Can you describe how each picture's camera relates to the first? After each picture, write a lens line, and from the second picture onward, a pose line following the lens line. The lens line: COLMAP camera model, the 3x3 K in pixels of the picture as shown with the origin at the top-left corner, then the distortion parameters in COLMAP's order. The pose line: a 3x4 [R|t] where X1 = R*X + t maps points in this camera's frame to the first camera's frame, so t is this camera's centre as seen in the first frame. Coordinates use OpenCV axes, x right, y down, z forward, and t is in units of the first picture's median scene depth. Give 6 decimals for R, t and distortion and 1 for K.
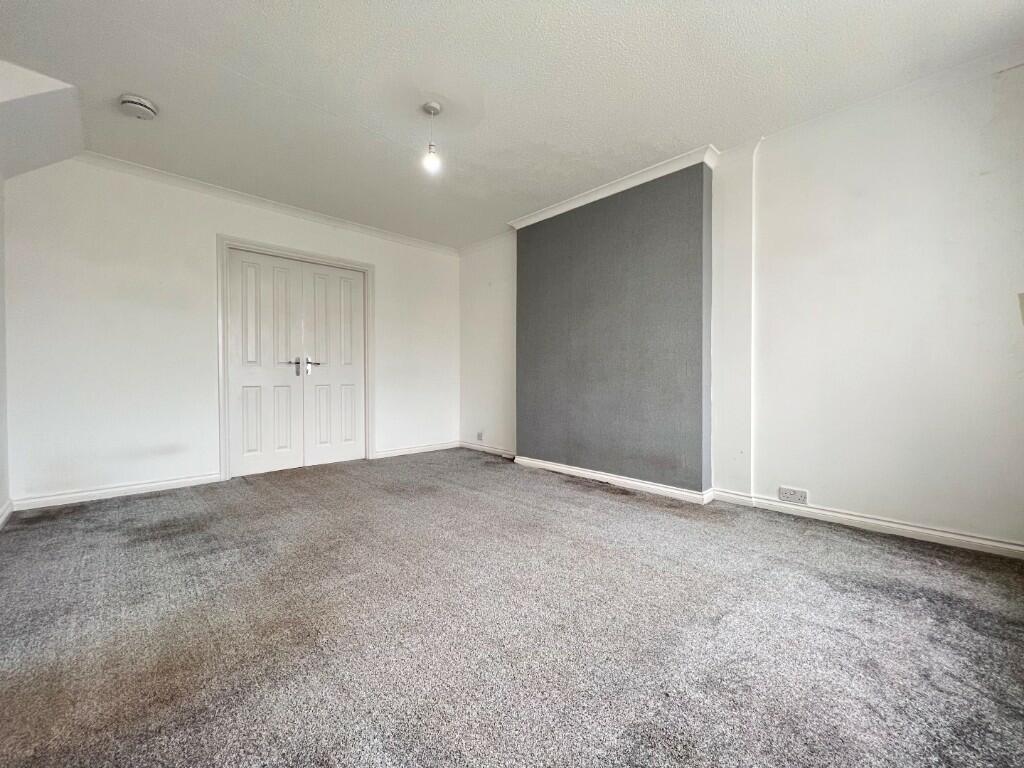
lens RADIAL K [[405.1, 0, 508.7], [0, 405.1, 382.3], [0, 0, 1]] dist [-0.000395, -0.000068]
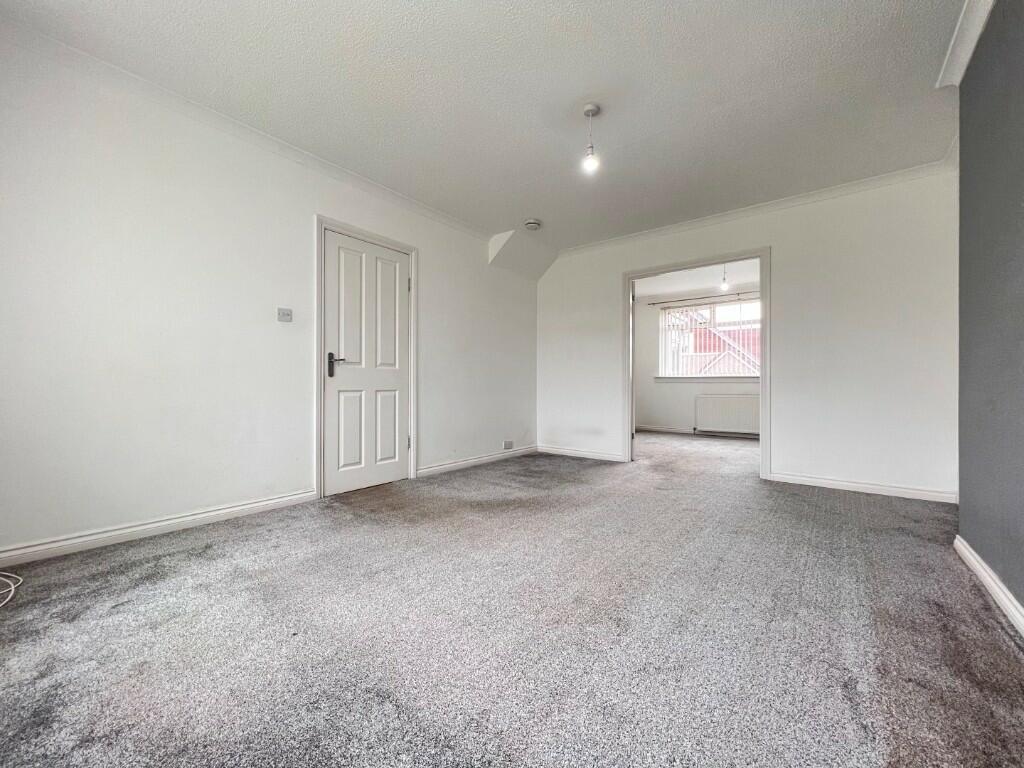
lens RADIAL K [[411.5, 0, 509.3], [0, 411.5, 382.6], [0, 0, 1]] dist [-0.000701, -0.000005]
pose [[0.134452, -0.003975, -0.990912, 0.774911], [-0.011408, 0.999919, -0.005559, 0.005817], [0.990854, 0.012051, 0.134396, 0.658011]]
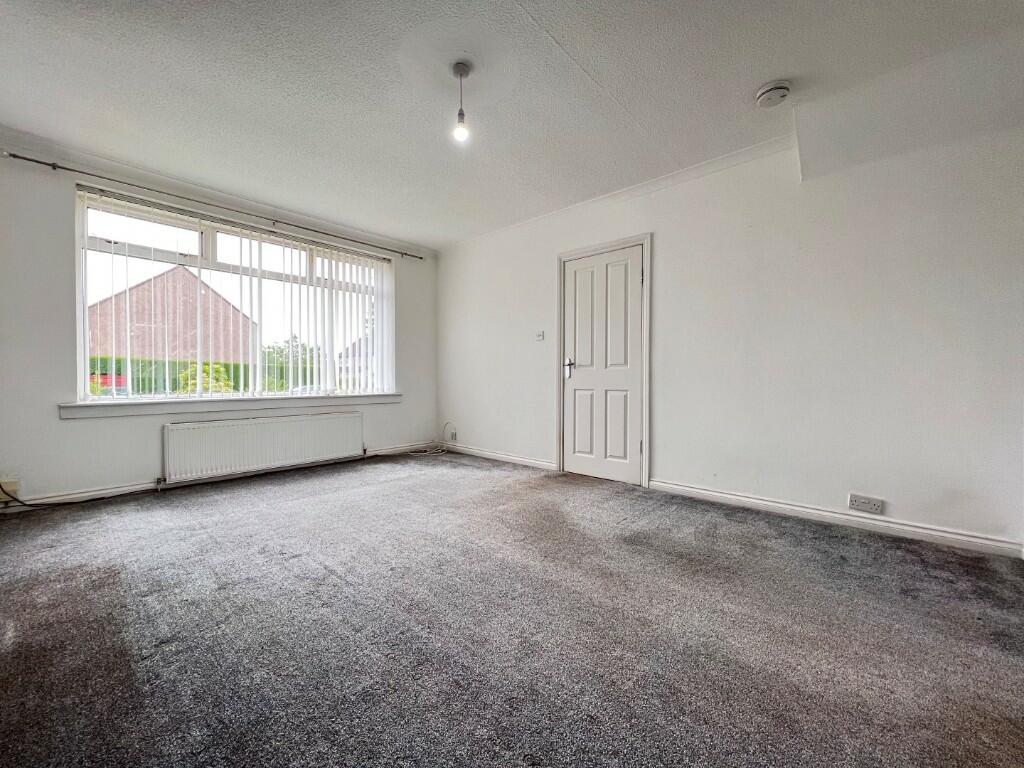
lens RADIAL K [[411.5, 0, 509.3], [0, 411.5, 382.6], [0, 0, 1]] dist [-0.000701, -0.000005]
pose [[-0.997078, 0.001308, -0.076376, -0.200640], [-0.000377, 0.999757, 0.022037, -0.030145], [0.076386, 0.022001, -0.996836, 1.853011]]
